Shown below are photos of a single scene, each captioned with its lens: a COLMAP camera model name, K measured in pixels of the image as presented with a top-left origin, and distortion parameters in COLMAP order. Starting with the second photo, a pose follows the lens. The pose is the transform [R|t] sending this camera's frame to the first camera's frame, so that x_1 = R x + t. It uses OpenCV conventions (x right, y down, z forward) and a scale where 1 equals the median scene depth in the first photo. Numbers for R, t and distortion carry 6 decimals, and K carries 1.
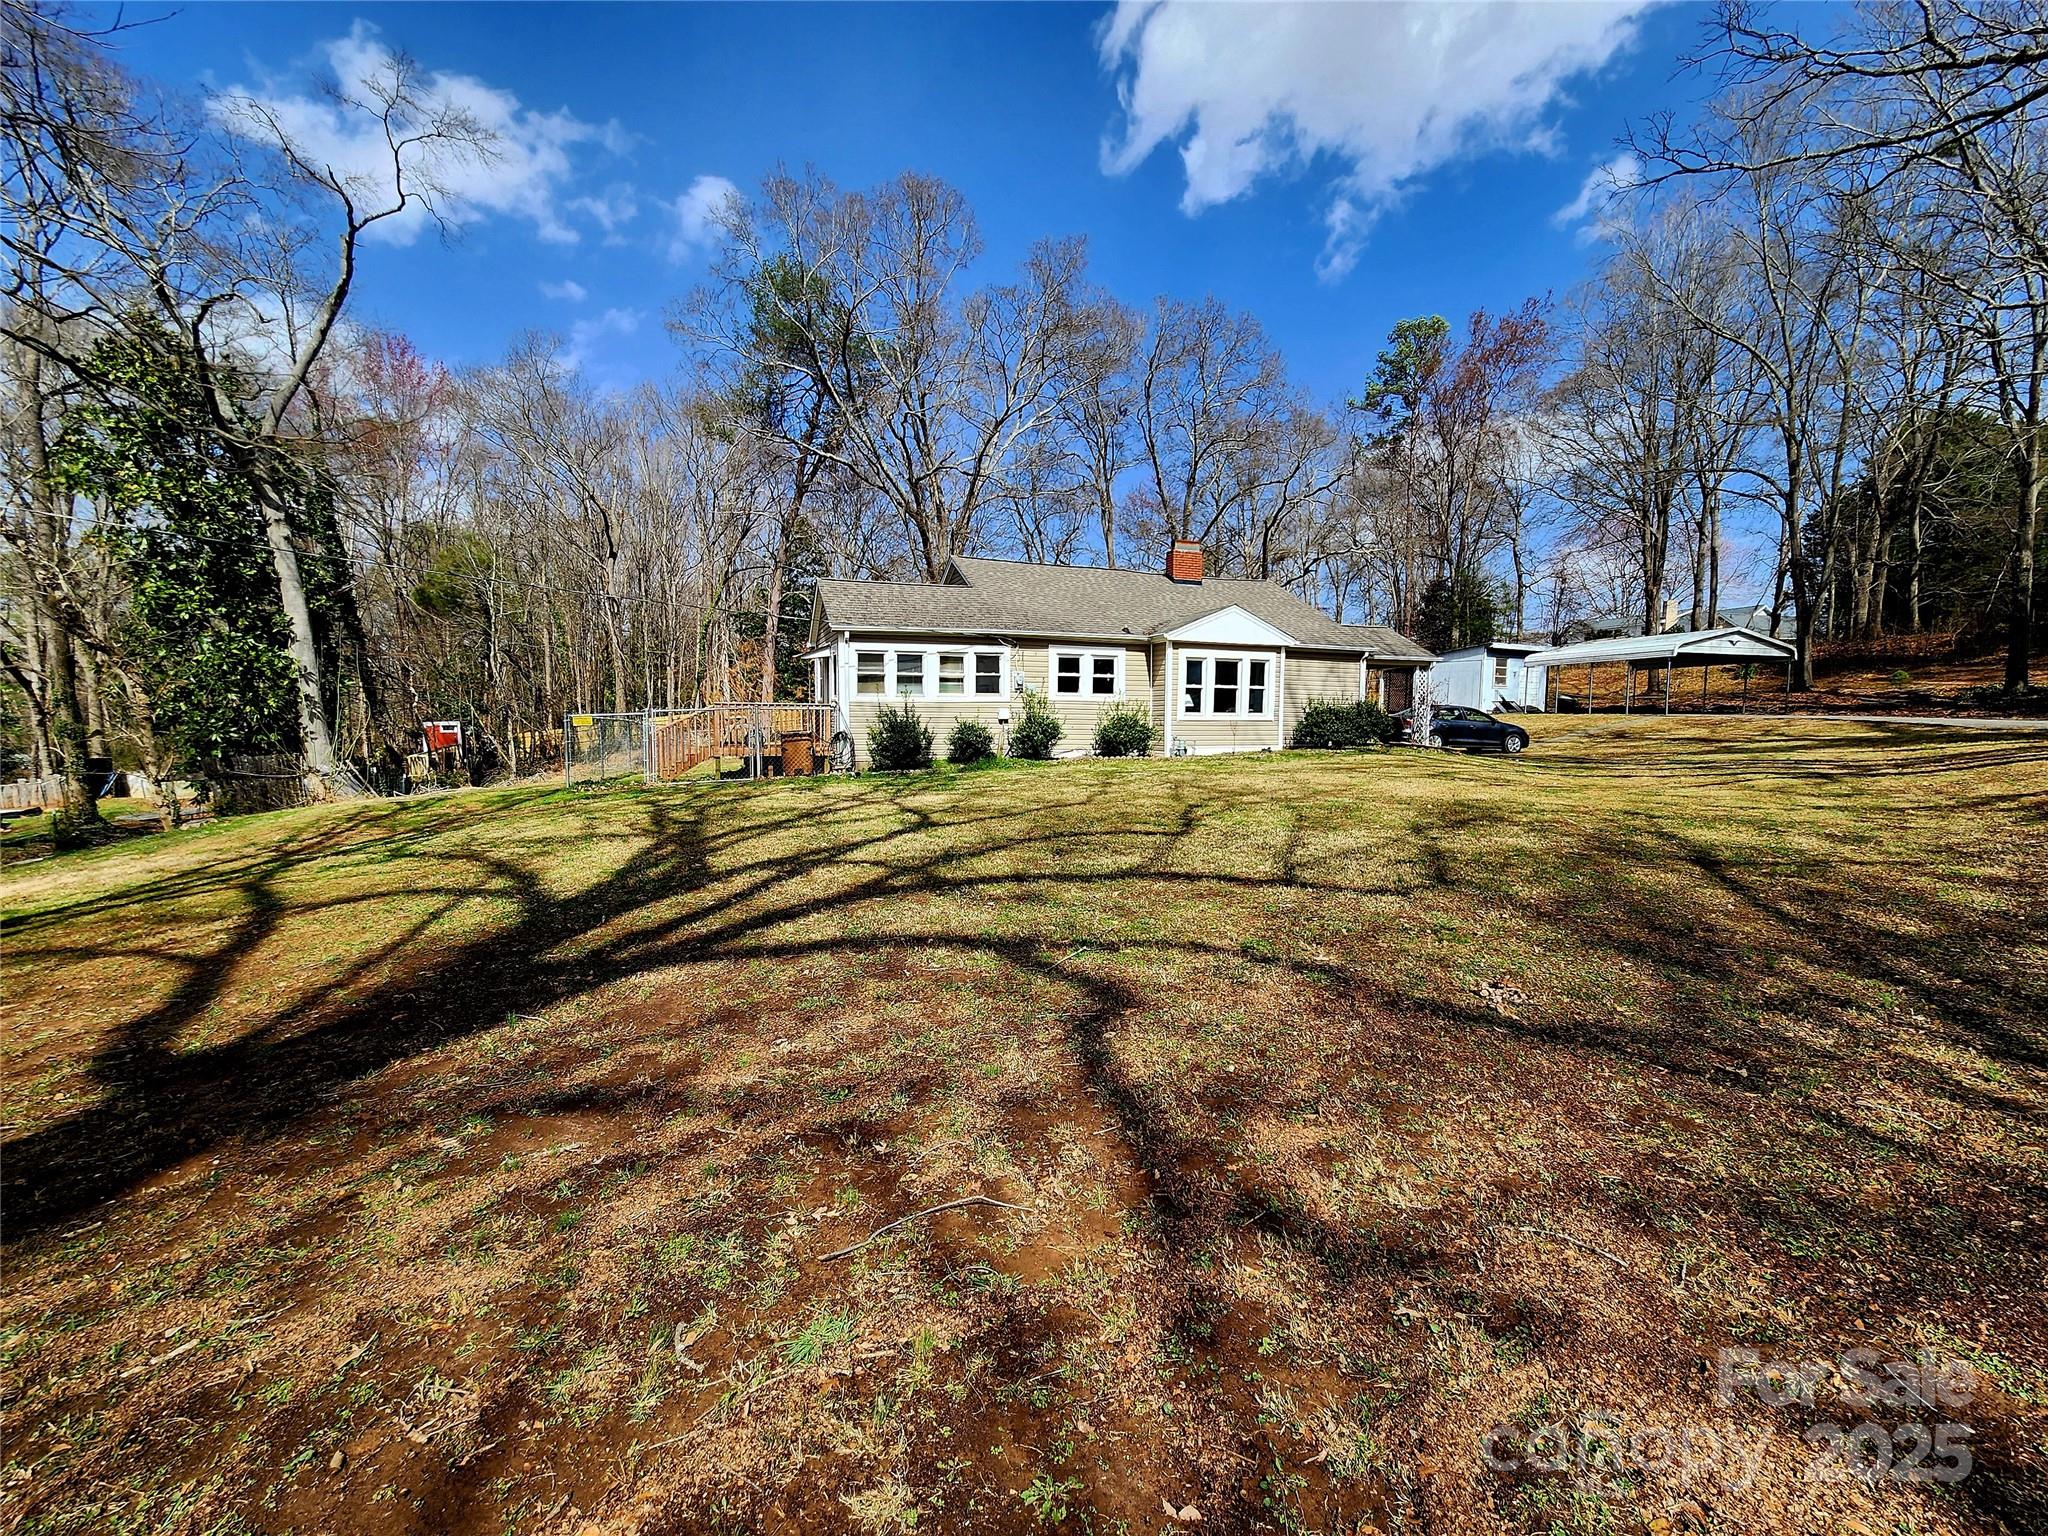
lens RADIAL K [[822.5, 0, 1022.3], [0, 822.5, 765.8], [0, 0, 1]] dist [0.000975, -0.002813]
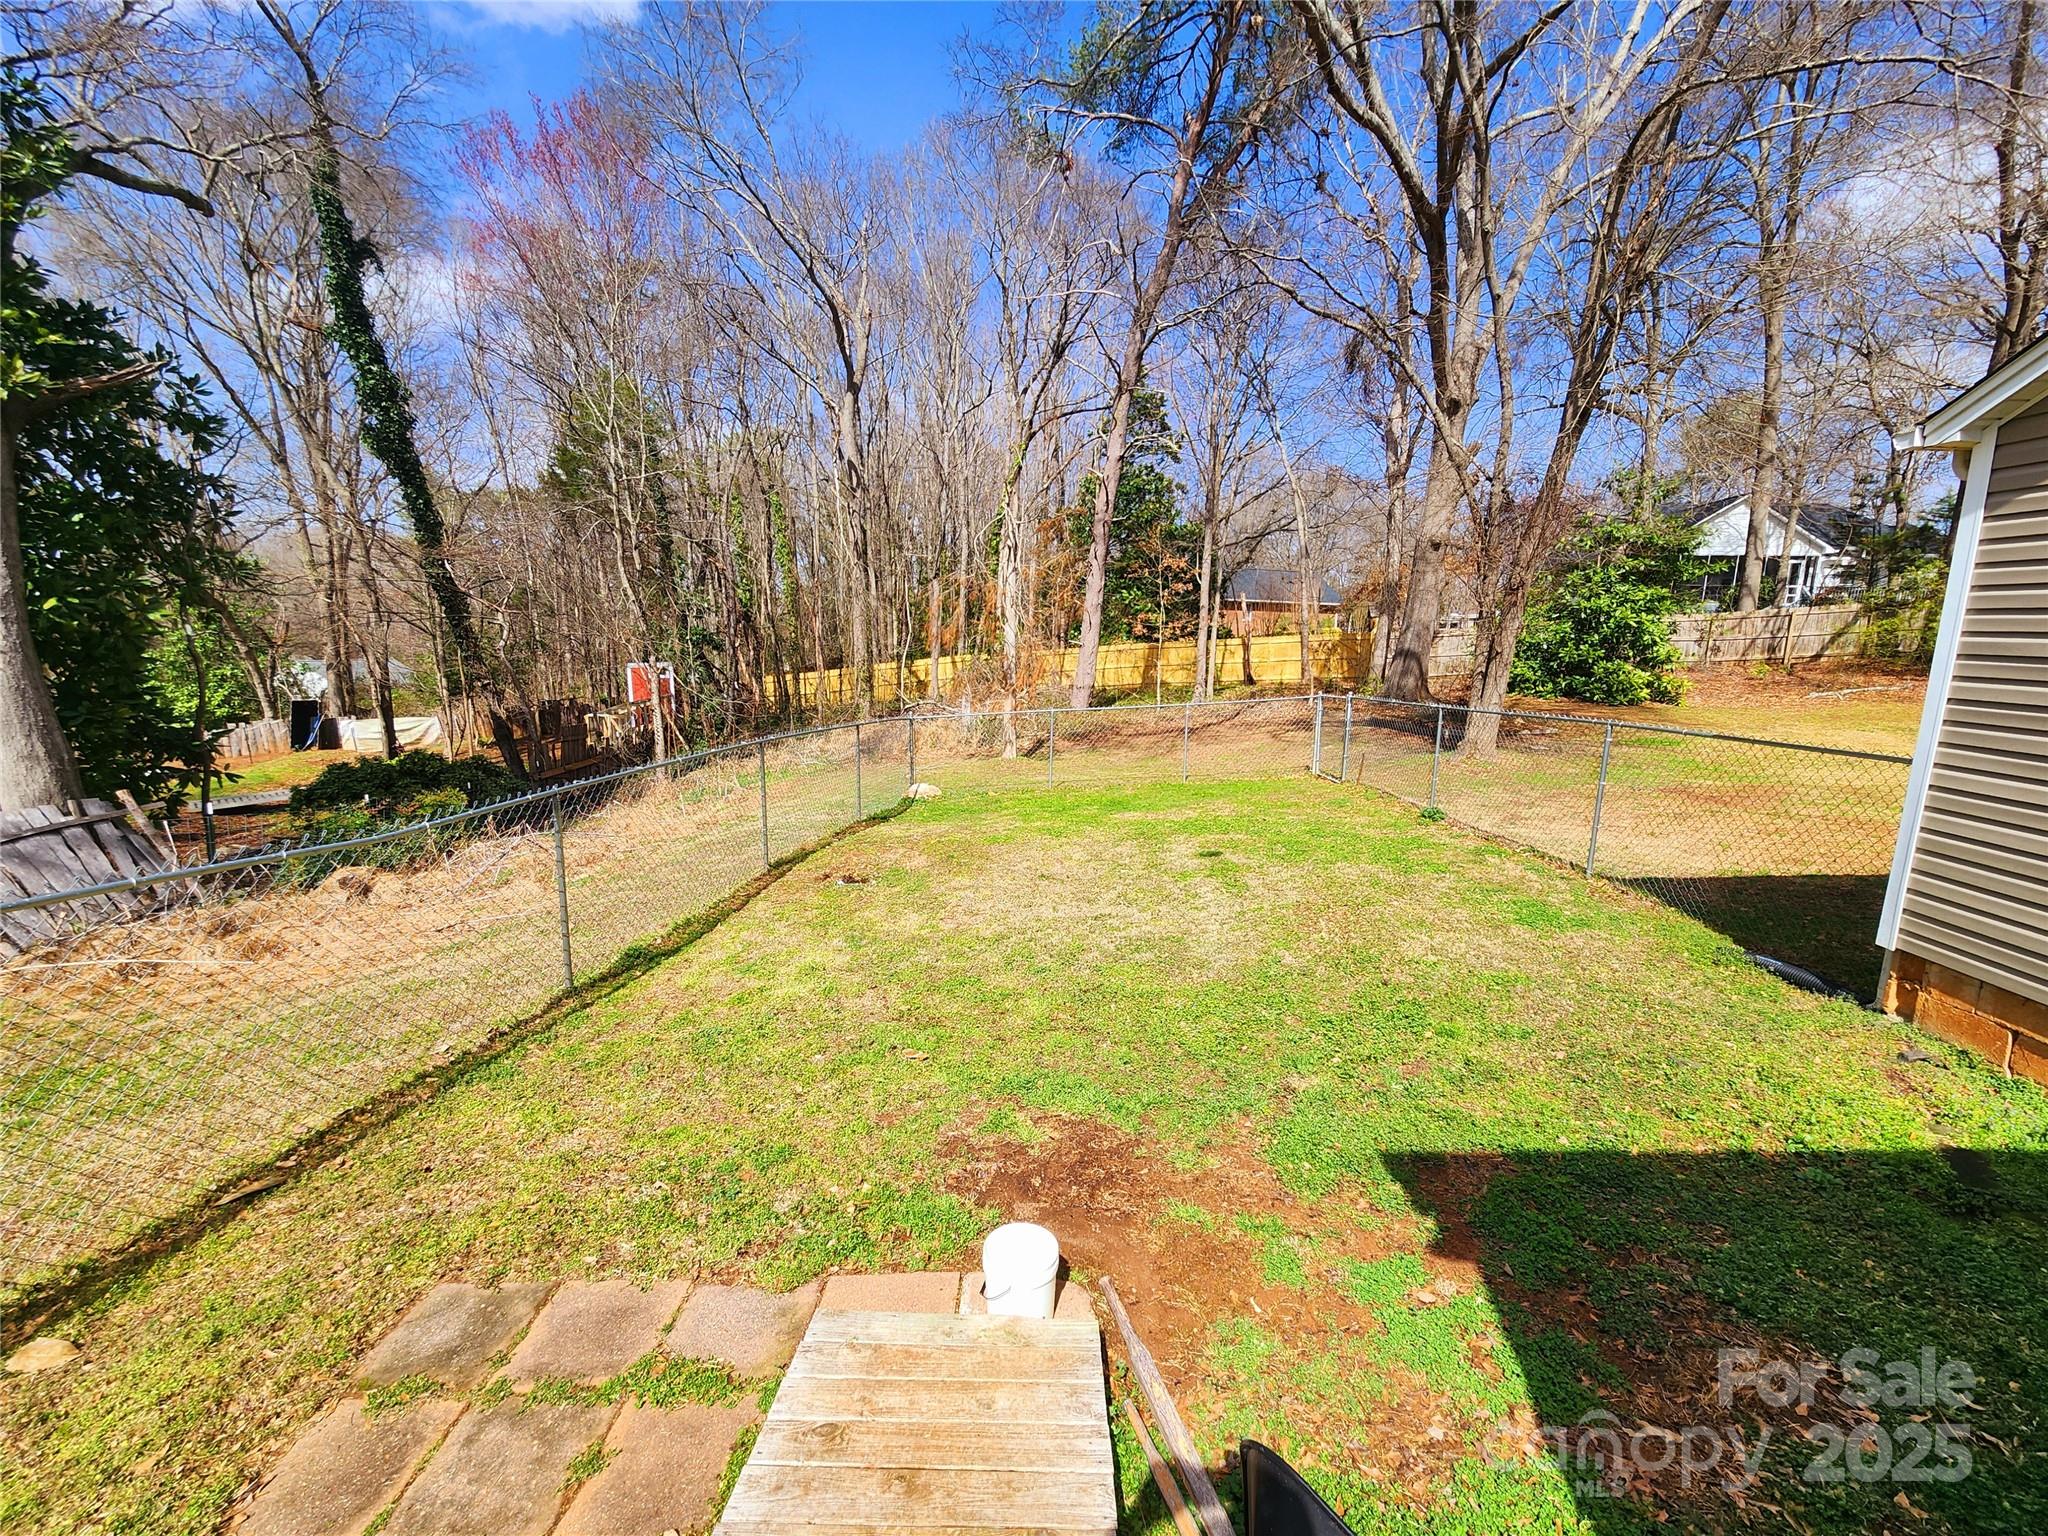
lens RADIAL K [[822.5, 0, 1028.1], [0, 822.5, 771.8], [0, 0, 1]] dist [0.000975, -0.002813]
pose [[0.932194, 0.066423, -0.355812, -0.135972], [-0.038383, 0.995616, 0.085301, -0.032337], [0.359918, -0.065860, 0.930656, 0.431417]]
